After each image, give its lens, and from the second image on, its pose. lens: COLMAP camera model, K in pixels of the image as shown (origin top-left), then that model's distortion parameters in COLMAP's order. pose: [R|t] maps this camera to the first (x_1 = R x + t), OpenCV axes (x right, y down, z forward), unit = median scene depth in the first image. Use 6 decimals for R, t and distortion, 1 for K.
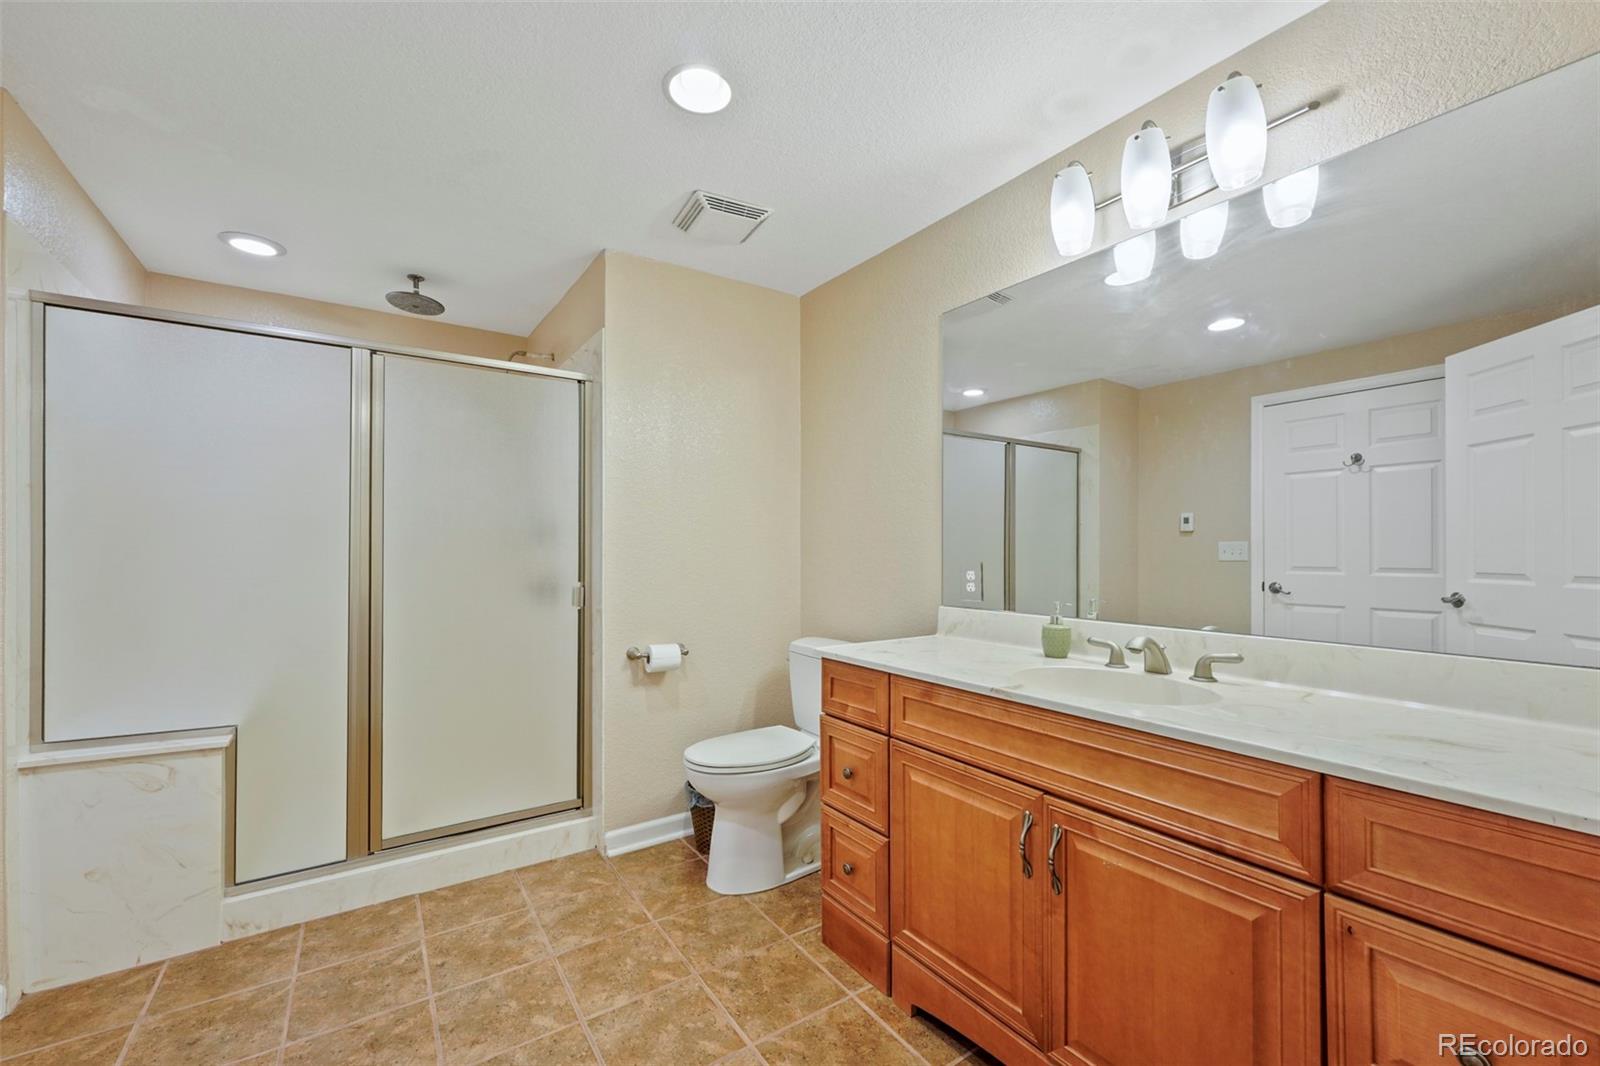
lens RADIAL K [[634.2, 0, 800.4], [0, 634.2, 535.9], [0, 0, 1]] dist [-0.003627, 0.001429]
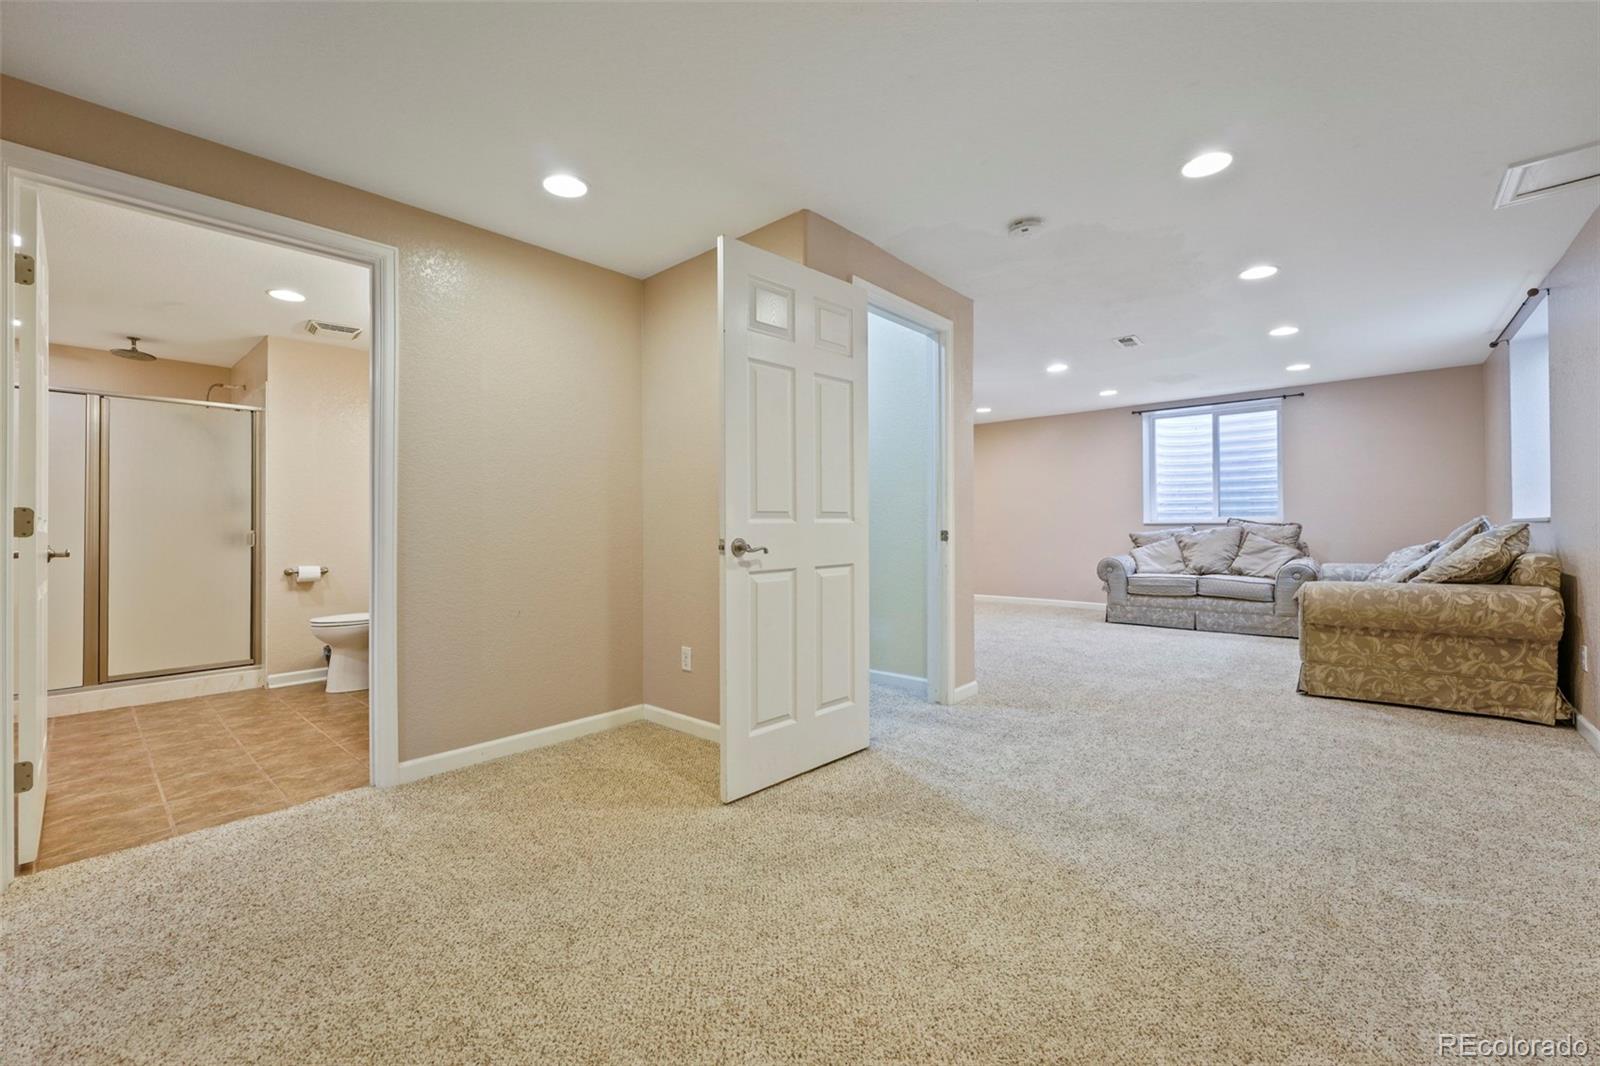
lens RADIAL K [[634.2, 0, 796.1], [0, 634.2, 522.7], [0, 0, 1]] dist [-0.003627, 0.001429]
pose [[0.970088, -0.003317, 0.242731, 0.650245], [0.003614, 0.999993, -0.000781, 0.058946], [-0.242727, 0.001635, 0.970093, -0.990348]]
